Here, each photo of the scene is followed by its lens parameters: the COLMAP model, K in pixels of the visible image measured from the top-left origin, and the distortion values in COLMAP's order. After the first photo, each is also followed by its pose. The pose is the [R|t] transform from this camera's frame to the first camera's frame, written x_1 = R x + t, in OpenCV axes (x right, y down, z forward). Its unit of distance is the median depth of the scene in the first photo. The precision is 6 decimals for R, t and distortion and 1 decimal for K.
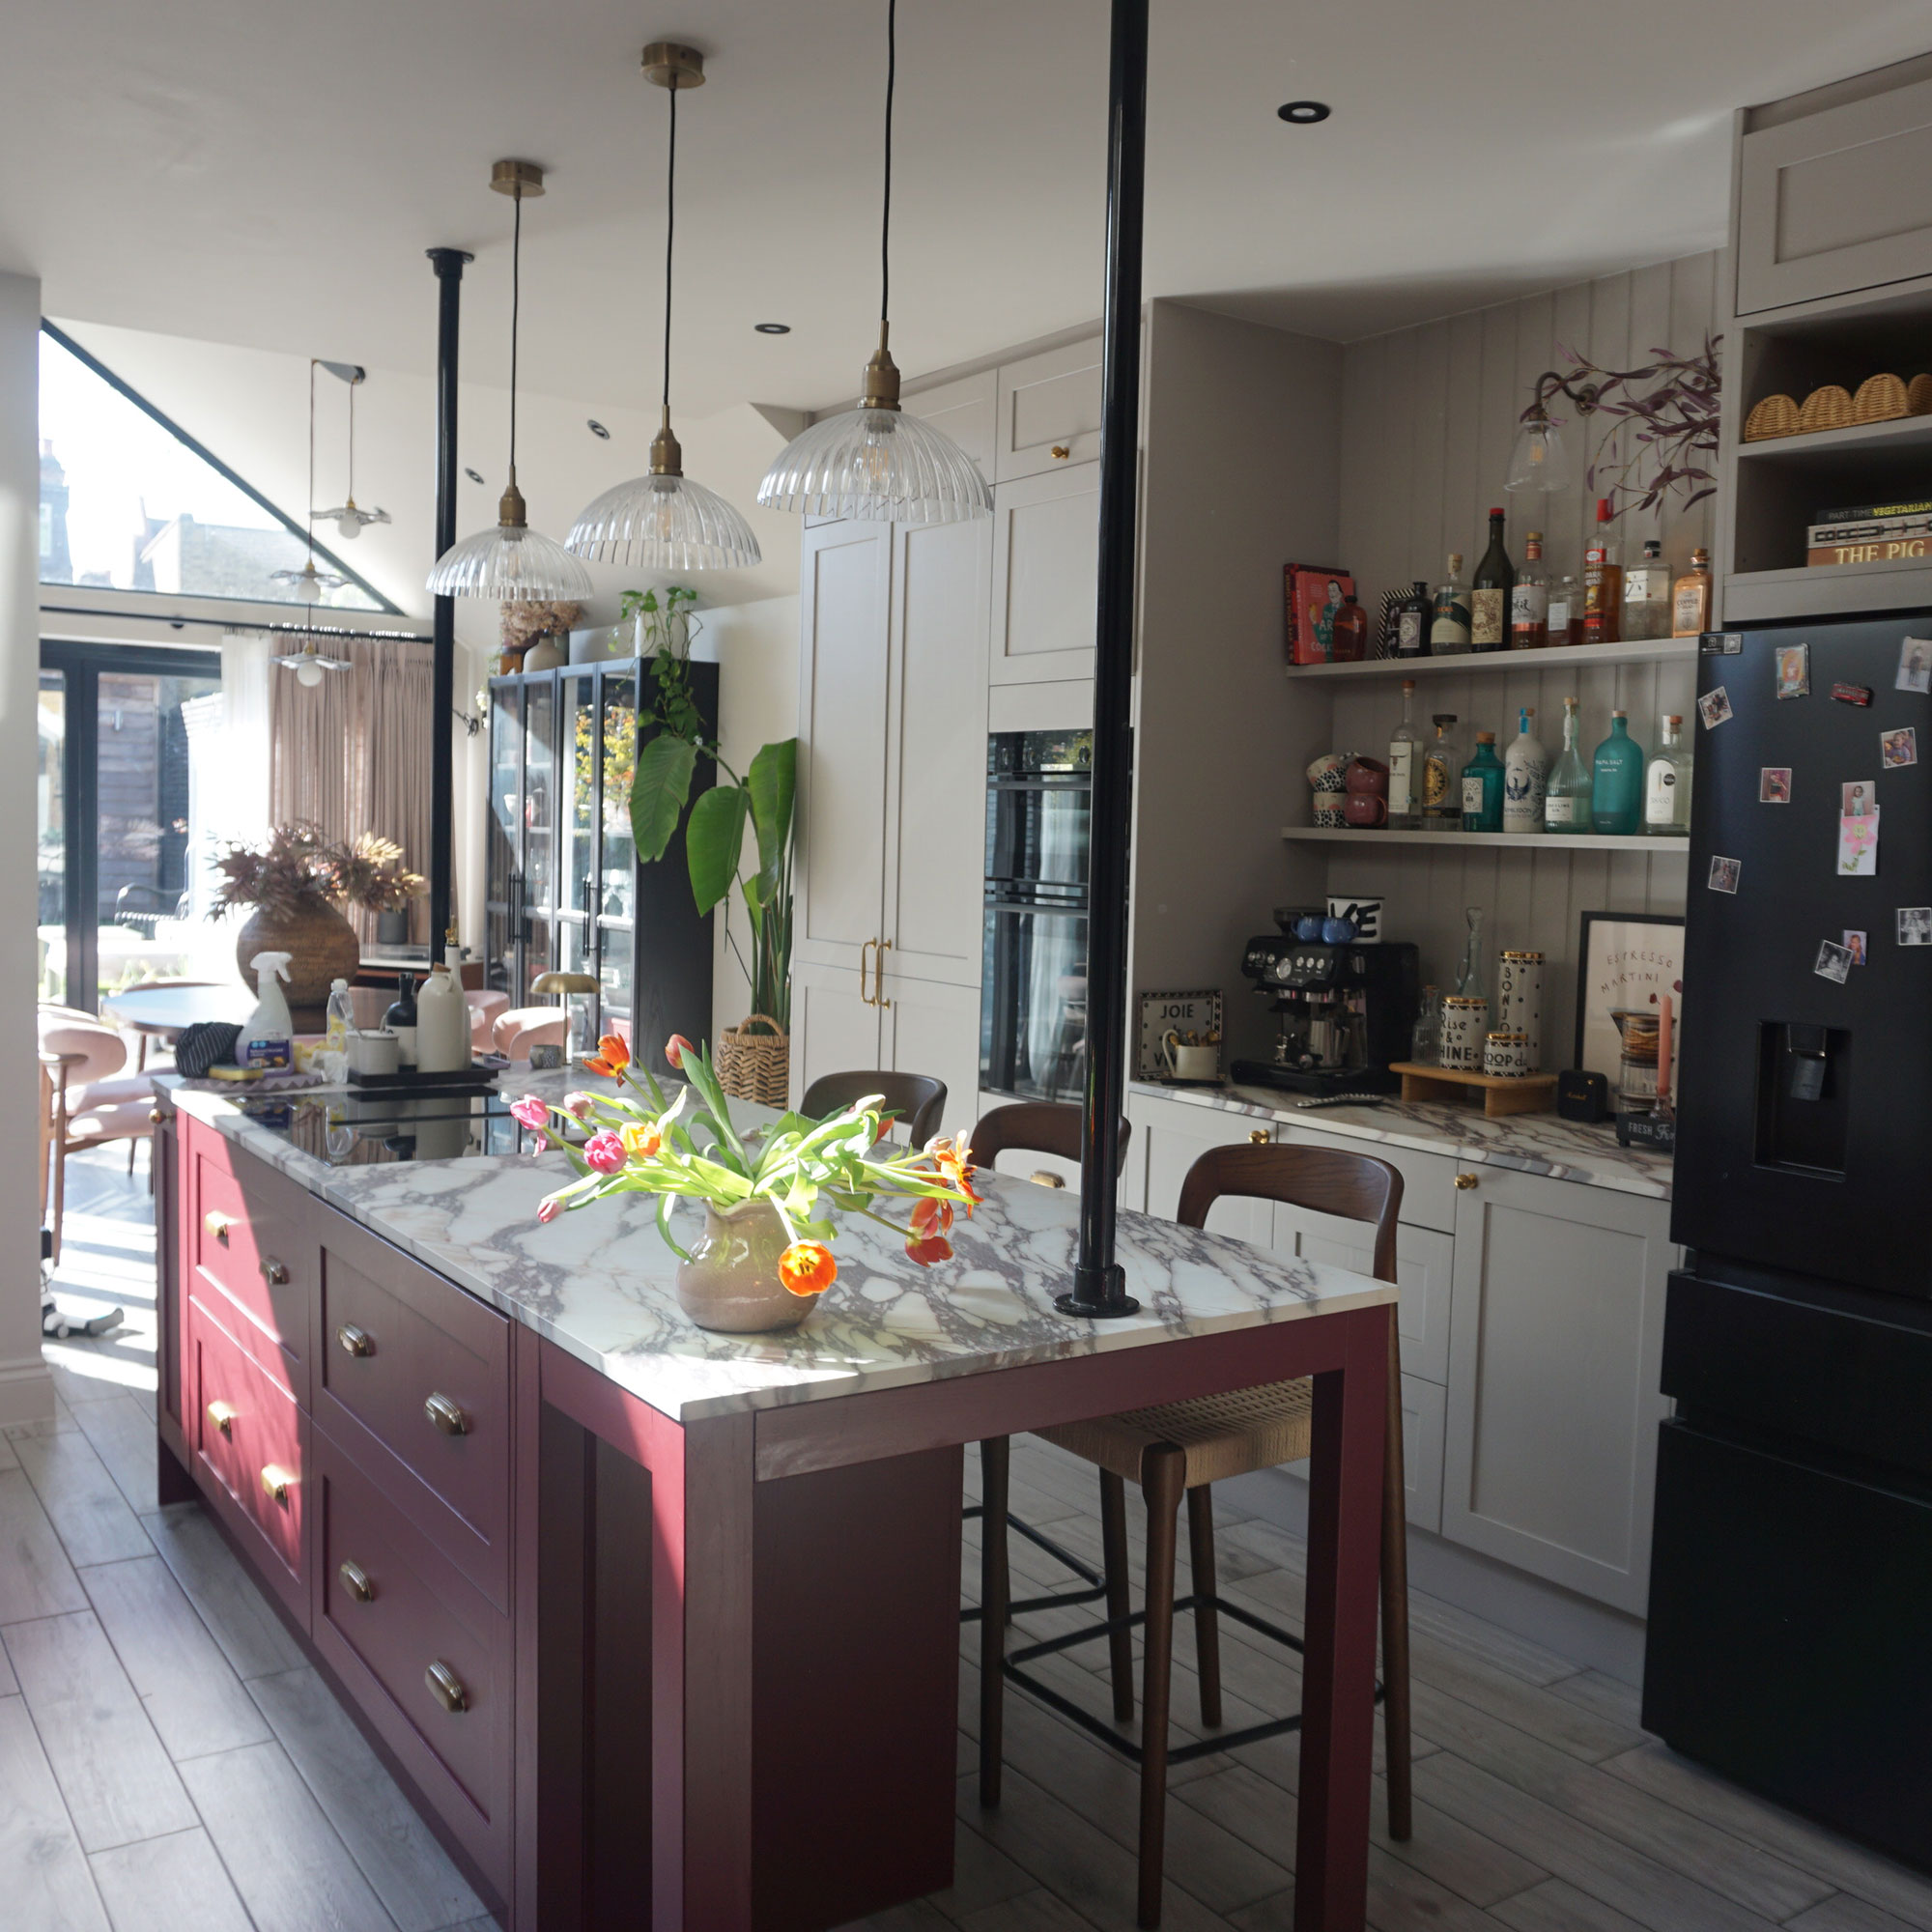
lens RADIAL K [[1931.4, 0, 971.9], [0, 1931.4, 938.6], [0, 0, 1]] dist [-0.040910, -0.004570]
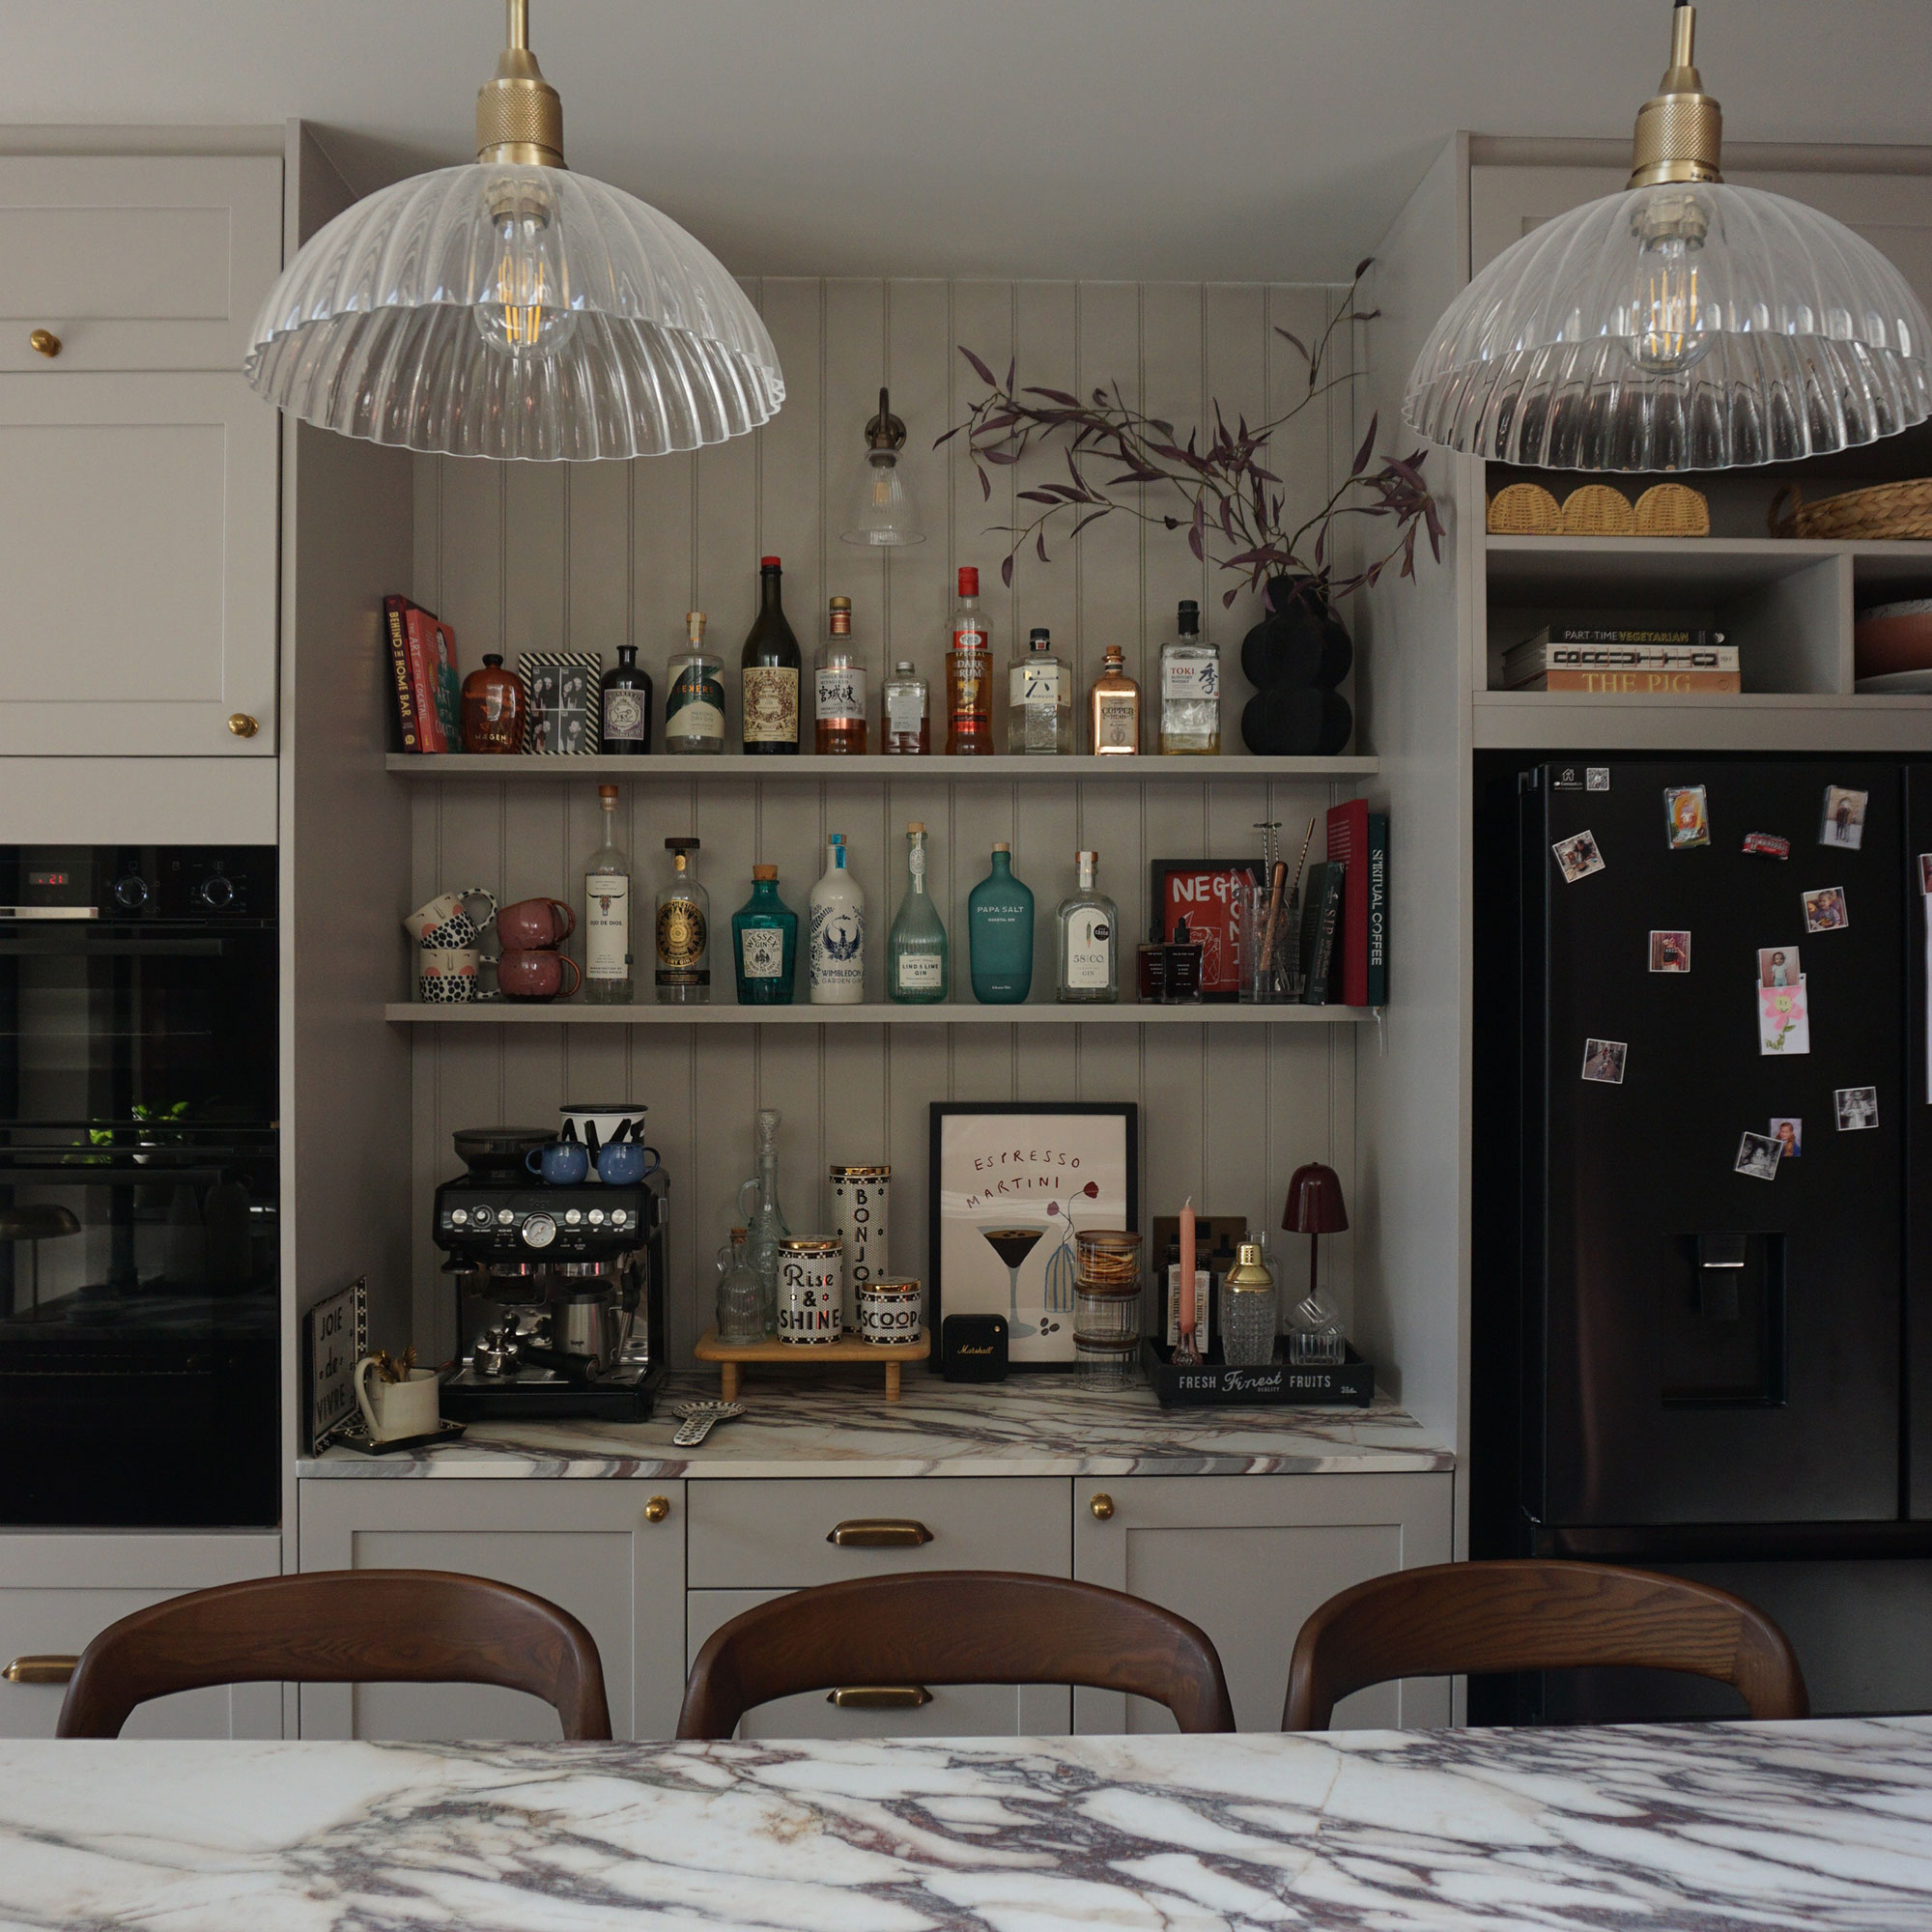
lens RADIAL K [[2002.9, 0, 972.0], [0, 2002.9, 947.1], [0, 0, 1]] dist [-0.052398, -0.002573]
pose [[0.535035, -0.021652, 0.844553, -0.360979], [0.064909, 0.997770, -0.015540, -0.066686], [-0.842333, 0.063134, 0.535247, 0.598482]]
